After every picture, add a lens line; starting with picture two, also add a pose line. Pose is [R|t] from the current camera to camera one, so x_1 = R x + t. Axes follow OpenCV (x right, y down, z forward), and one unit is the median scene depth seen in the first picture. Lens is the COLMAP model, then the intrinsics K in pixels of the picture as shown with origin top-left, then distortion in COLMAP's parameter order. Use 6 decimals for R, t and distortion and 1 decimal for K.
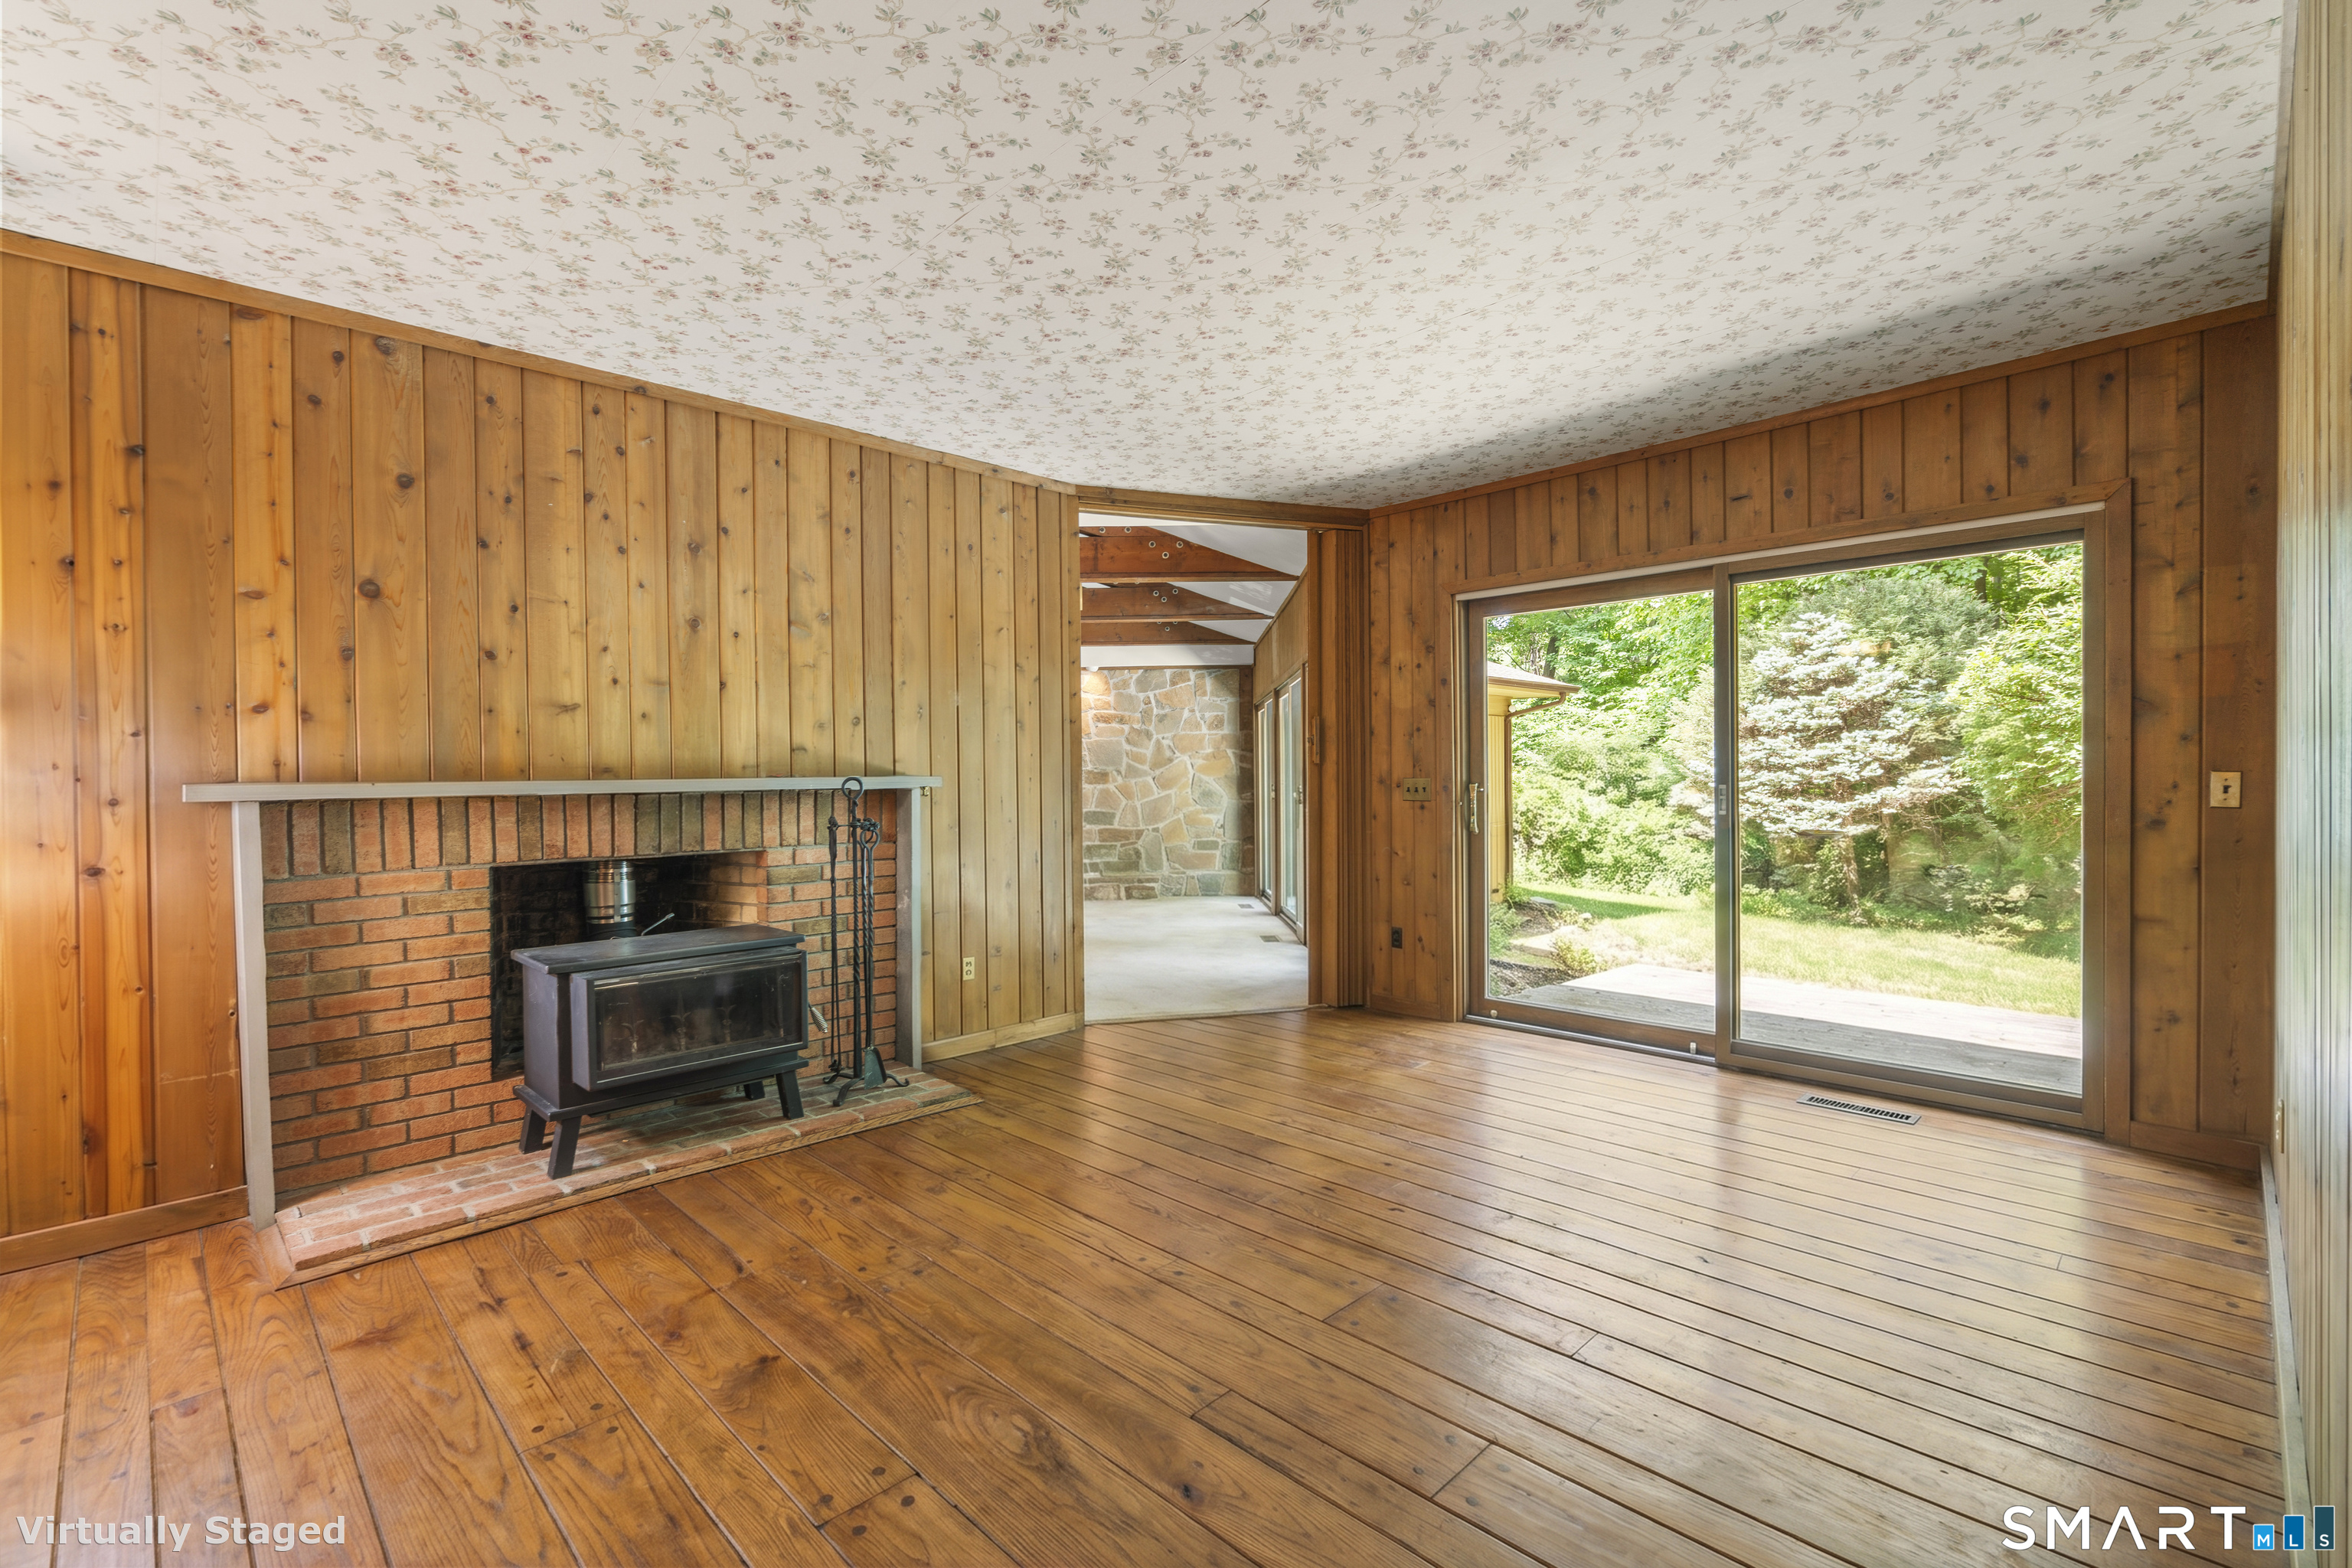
lens RADIAL K [[1054.5, 0, 1171.4], [0, 1054.5, 785.0], [0, 0, 1]] dist [-0.005222, 0.001363]
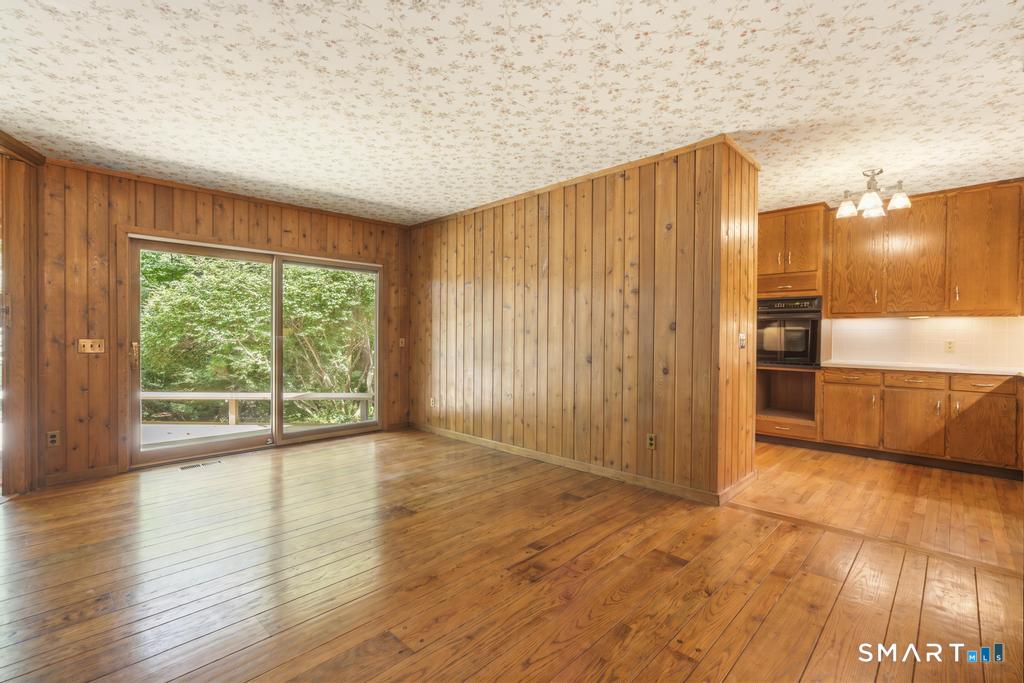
lens RADIAL K [[459.1, 0, 512.3], [0, 459.1, 342.5], [0, 0, 1]] dist [-0.005222, 0.001363]
pose [[-0.028146, -0.004514, 0.999594, -0.573897], [0.009350, 0.999945, 0.004779, 0.001211], [-0.999560, 0.009480, -0.028102, 0.450094]]
